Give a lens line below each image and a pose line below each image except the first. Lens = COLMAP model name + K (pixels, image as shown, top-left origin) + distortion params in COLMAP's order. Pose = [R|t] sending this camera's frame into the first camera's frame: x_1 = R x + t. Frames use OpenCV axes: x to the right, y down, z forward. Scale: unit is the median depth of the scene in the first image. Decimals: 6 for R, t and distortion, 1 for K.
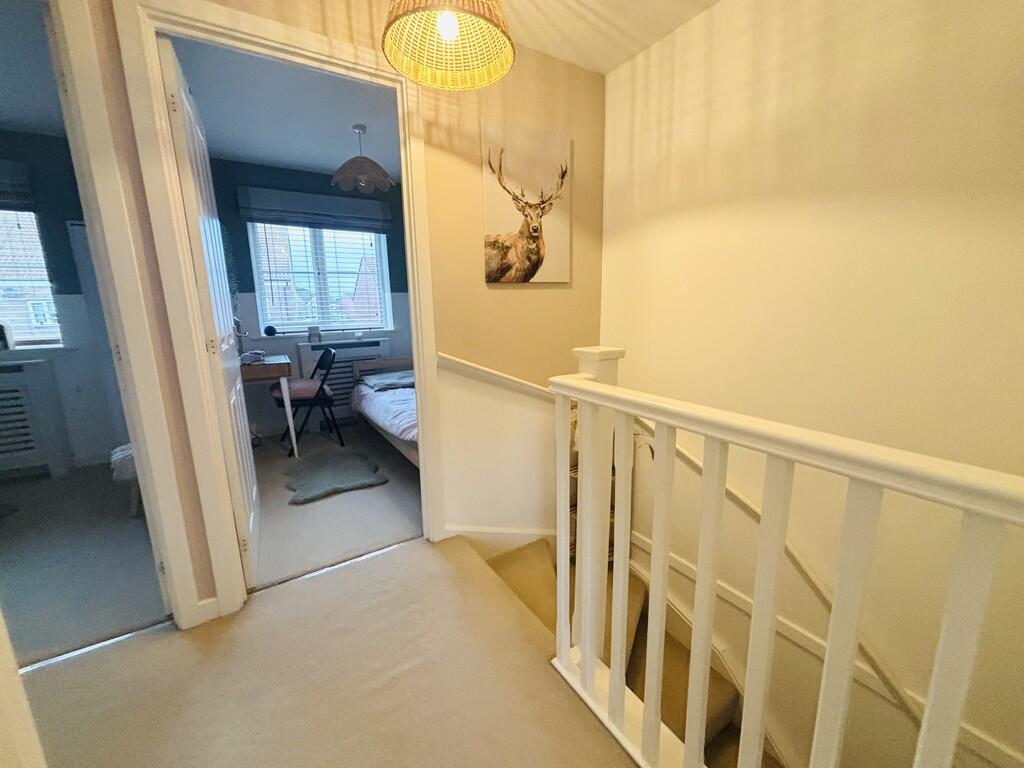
lens RADIAL K [[415.2, 0, 512.0], [0, 415.2, 384.0], [0, 0, 1]] dist [-0.007114, -0.000501]
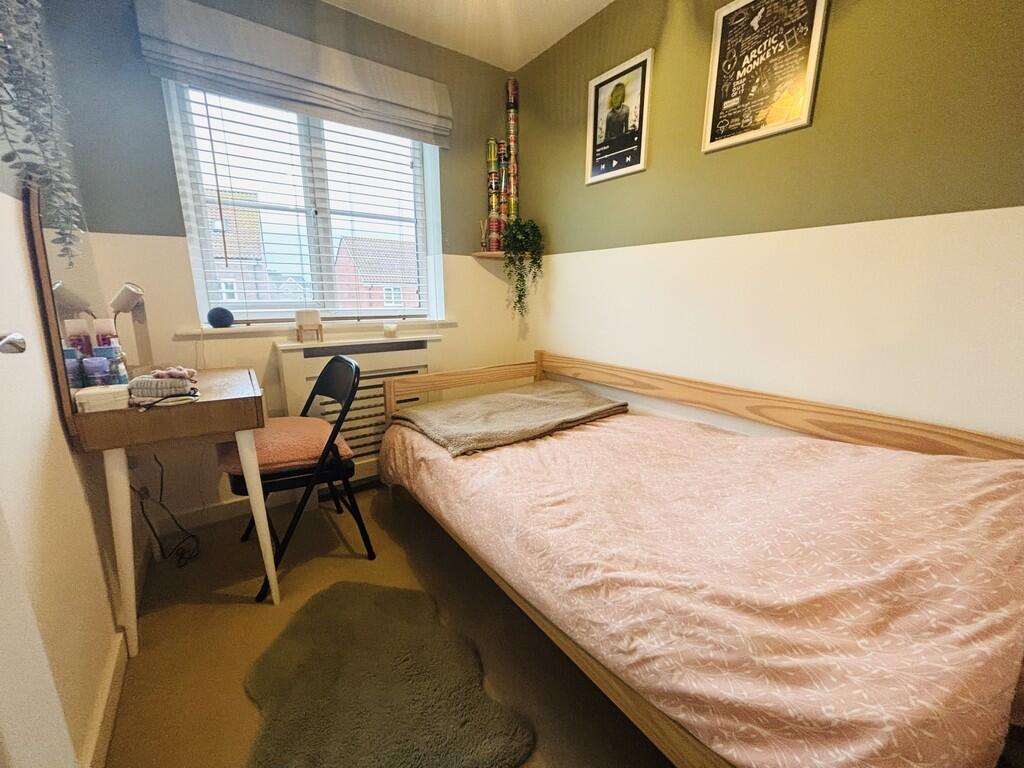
lens RADIAL K [[415.2, 0, 512.0], [0, 415.2, 384.0], [0, 0, 1]] dist [-0.007114, -0.000501]
pose [[0.998512, 0.011312, 0.053345, -0.257025], [-0.012589, 0.999641, 0.023654, -0.064498], [-0.053059, -0.024290, 0.998296, 0.480662]]
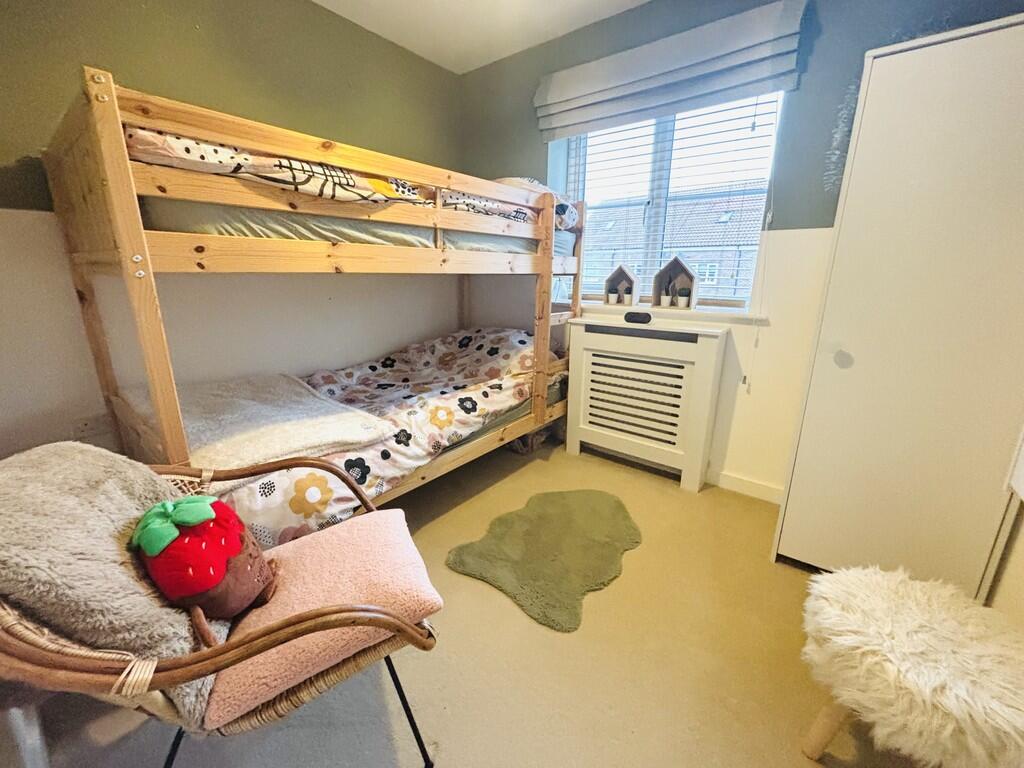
lens RADIAL K [[415.2, 0, 512.0], [0, 415.2, 384.0], [0, 0, 1]] dist [-0.007114, -0.000501]
pose [[0.322761, 0.259020, -0.910348, 0.075962], [-0.199037, 0.958892, 0.202264, -0.111713], [0.925316, 0.115910, 0.361048, 0.693802]]
